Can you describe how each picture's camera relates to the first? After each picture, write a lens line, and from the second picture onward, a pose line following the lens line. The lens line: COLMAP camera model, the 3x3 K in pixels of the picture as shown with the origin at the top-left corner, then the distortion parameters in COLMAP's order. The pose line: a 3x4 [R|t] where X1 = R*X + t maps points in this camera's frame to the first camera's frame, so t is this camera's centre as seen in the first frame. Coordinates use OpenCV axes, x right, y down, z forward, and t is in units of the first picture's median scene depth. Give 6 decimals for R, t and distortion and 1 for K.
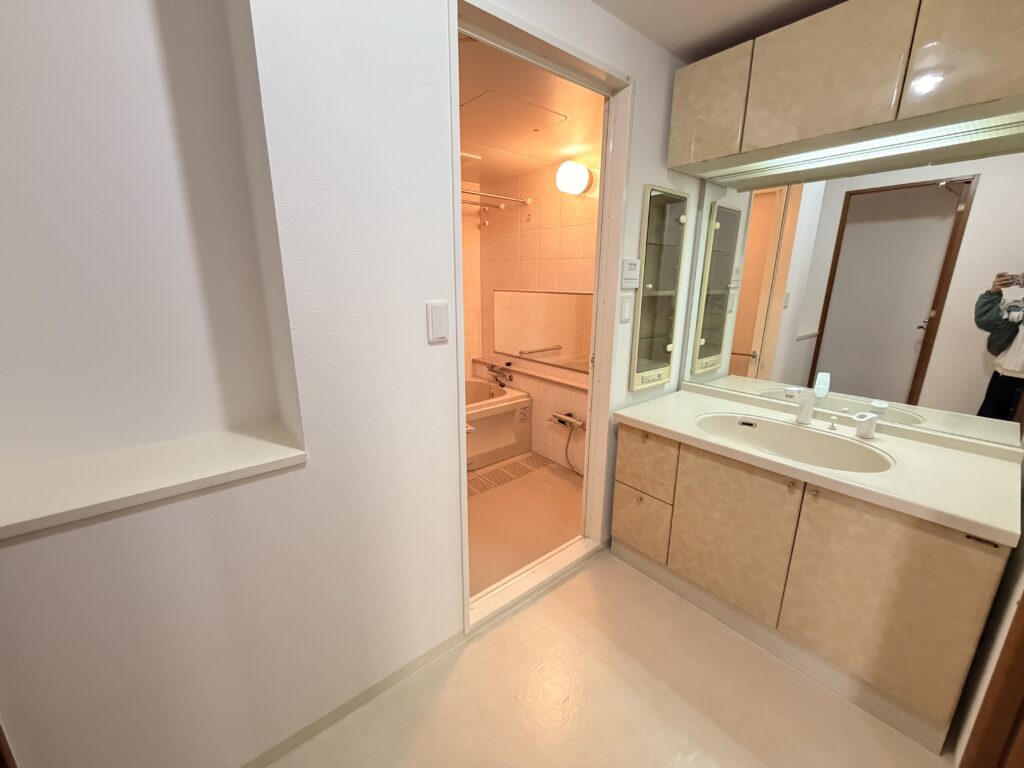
lens RADIAL K [[407.4, 0, 511.5], [0, 407.4, 382.0], [0, 0, 1]] dist [0.001911, -0.000557]
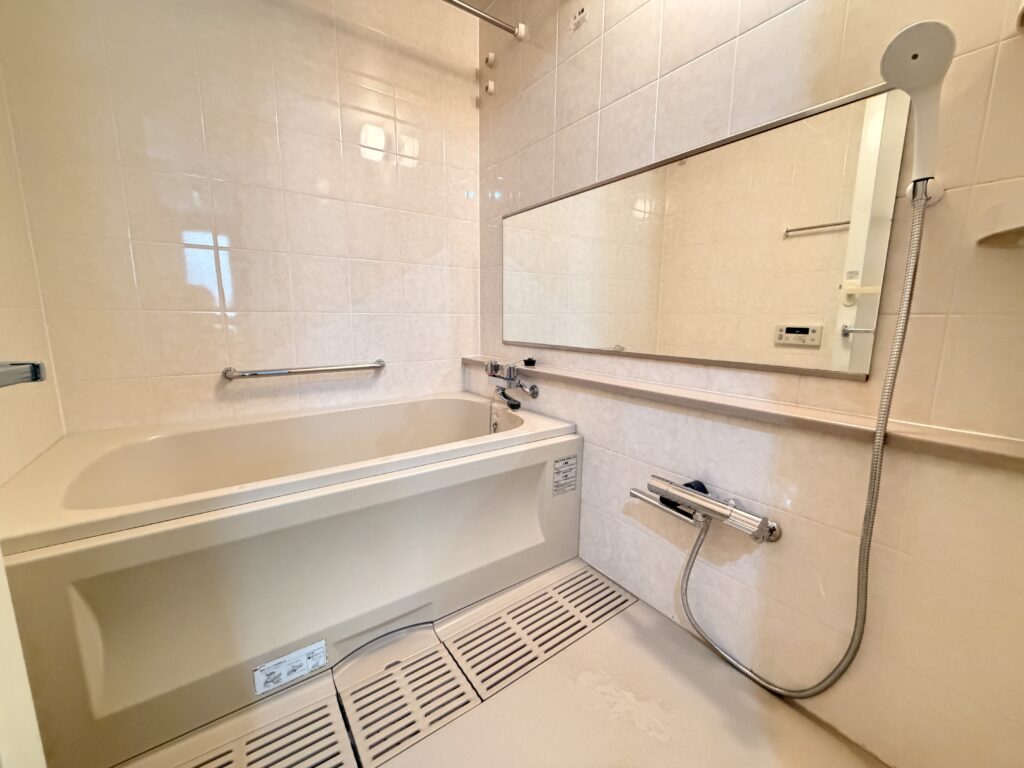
lens RADIAL K [[407.4, 0, 507.4], [0, 407.4, 384.1], [0, 0, 1]] dist [0.001911, -0.000557]
pose [[0.996779, 0.013755, -0.079007, 0.004734], [-0.020274, 0.996400, -0.082312, 0.021476], [0.077591, 0.083649, 0.993470, 0.548187]]
